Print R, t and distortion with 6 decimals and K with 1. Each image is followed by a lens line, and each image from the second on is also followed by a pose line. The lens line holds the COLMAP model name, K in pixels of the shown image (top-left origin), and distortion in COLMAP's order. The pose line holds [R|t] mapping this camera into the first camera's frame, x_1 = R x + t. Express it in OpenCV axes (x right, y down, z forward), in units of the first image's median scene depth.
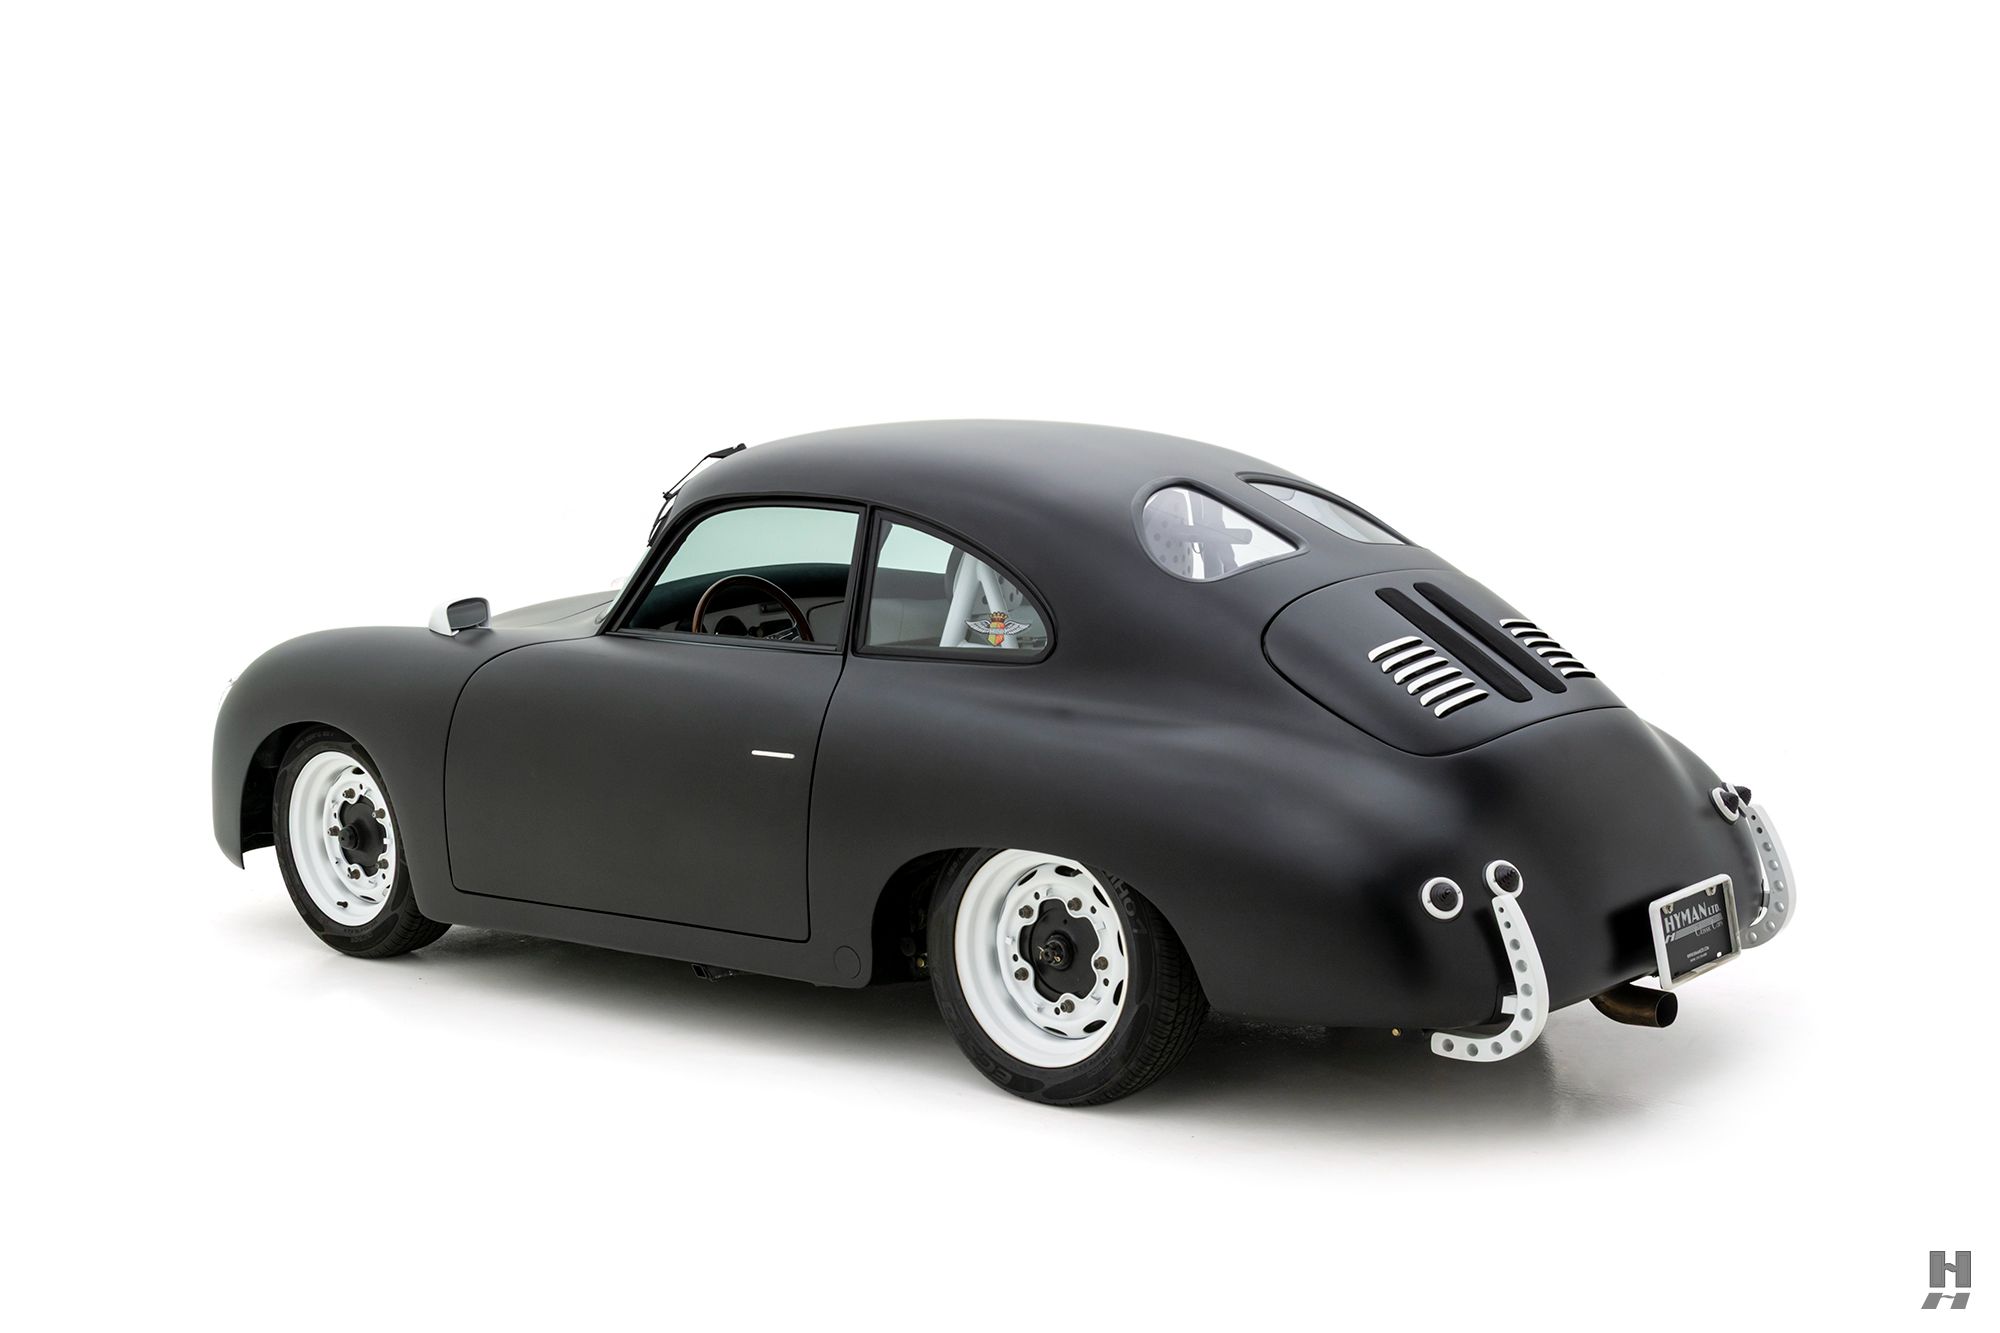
lens RADIAL K [[2594.1, 0, 1009.1], [0, 2594.1, 674.0], [0, 0, 1]] dist [0.004487, 0.000000]
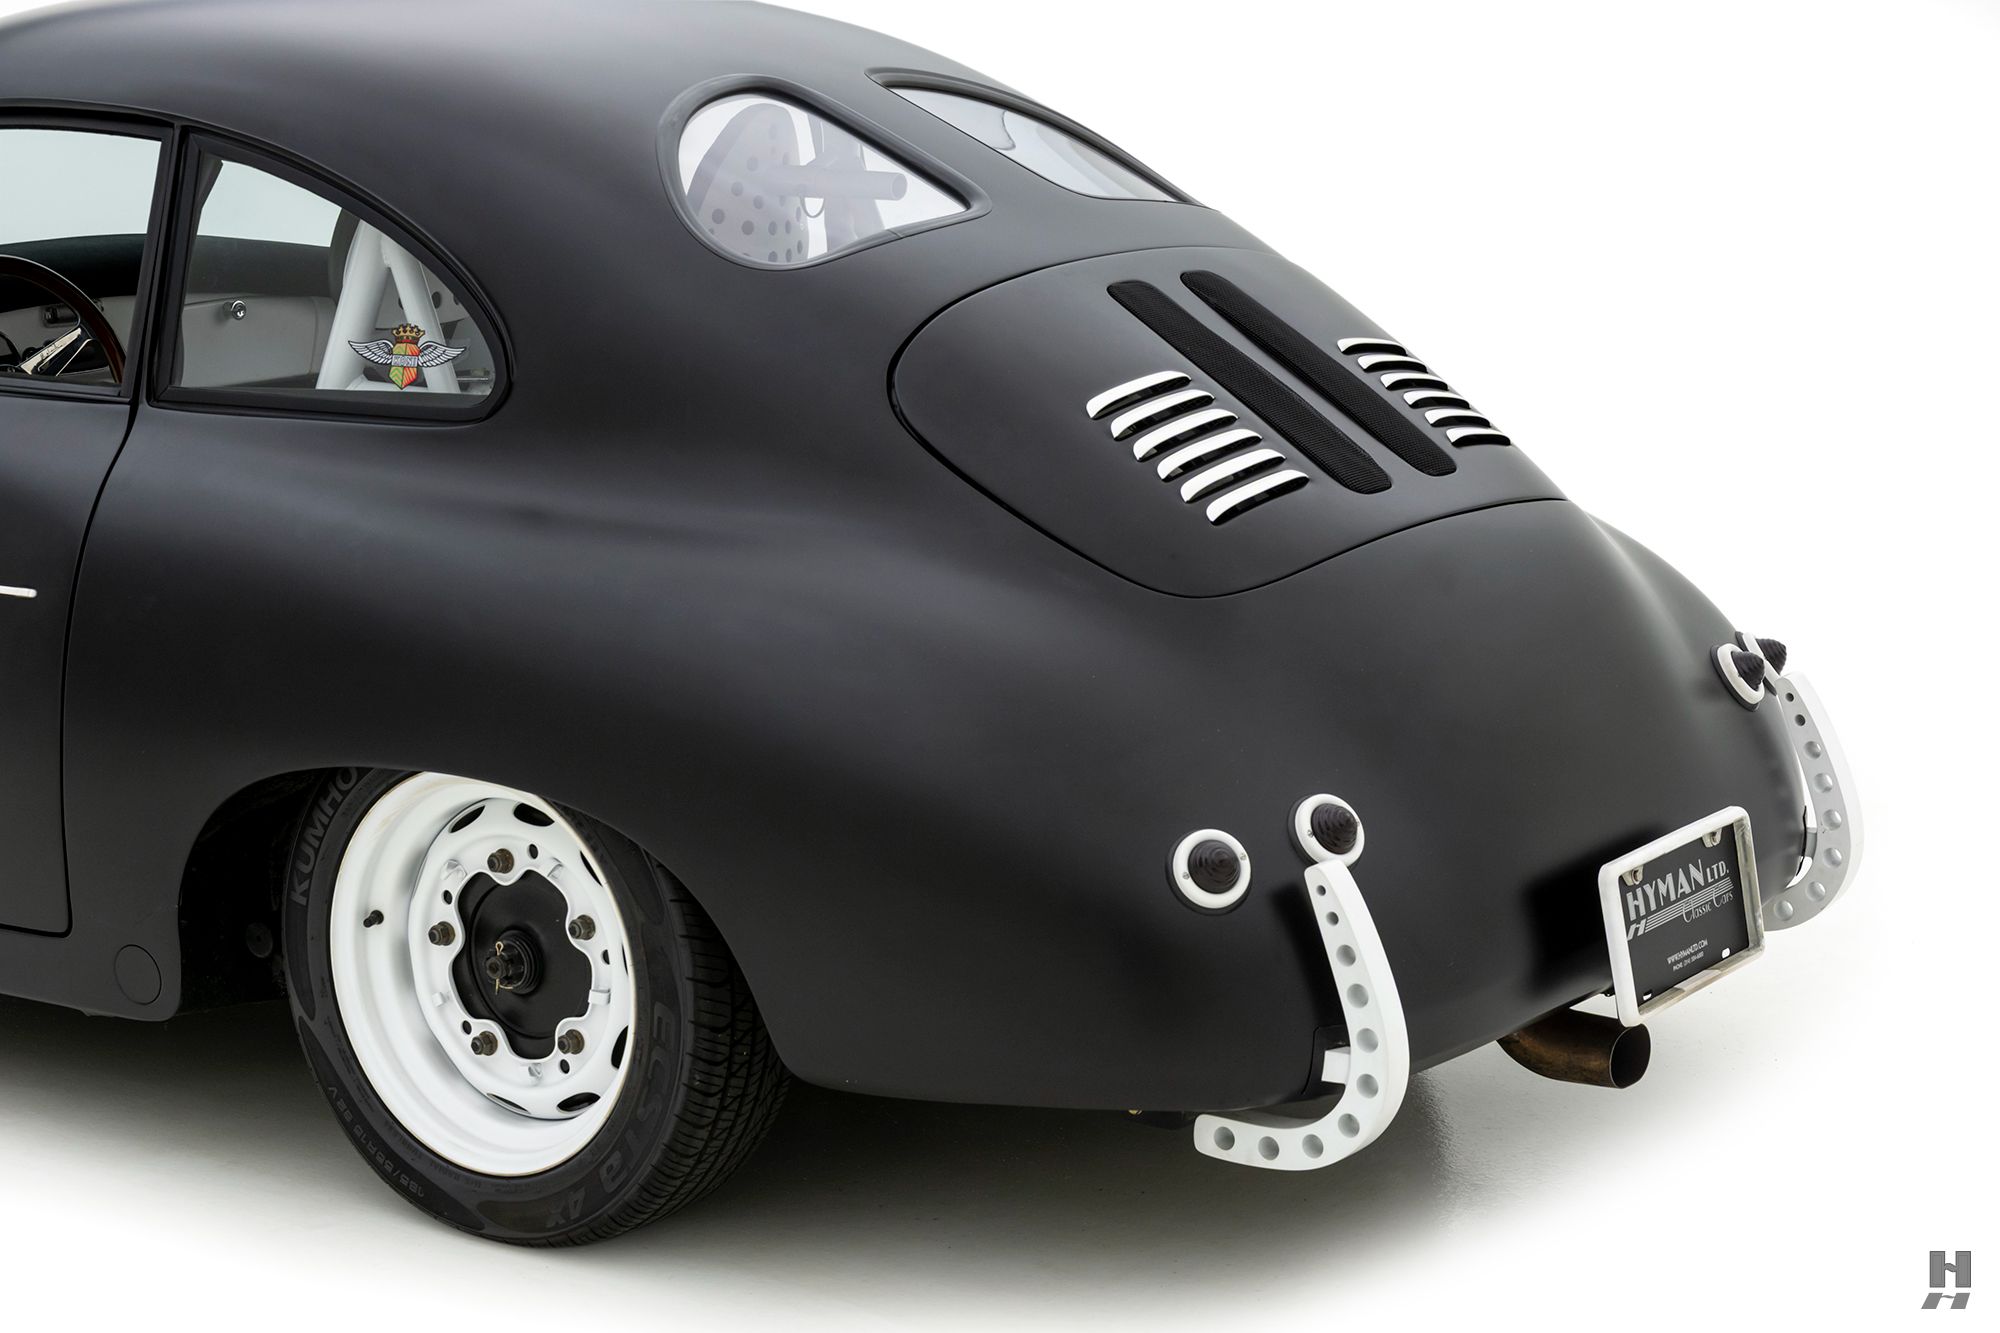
lens RADIAL K [[3806.2, 0, 1000.1], [0, 3806.2, 663.2], [0, 0, 1]] dist [0.017905, 0.000000]
pose [[0.997141, -0.006206, 0.075304, 0.058838], [0.001259, 0.997847, 0.065569, -0.005697], [-0.075548, -0.065287, 0.995003, 0.208830]]
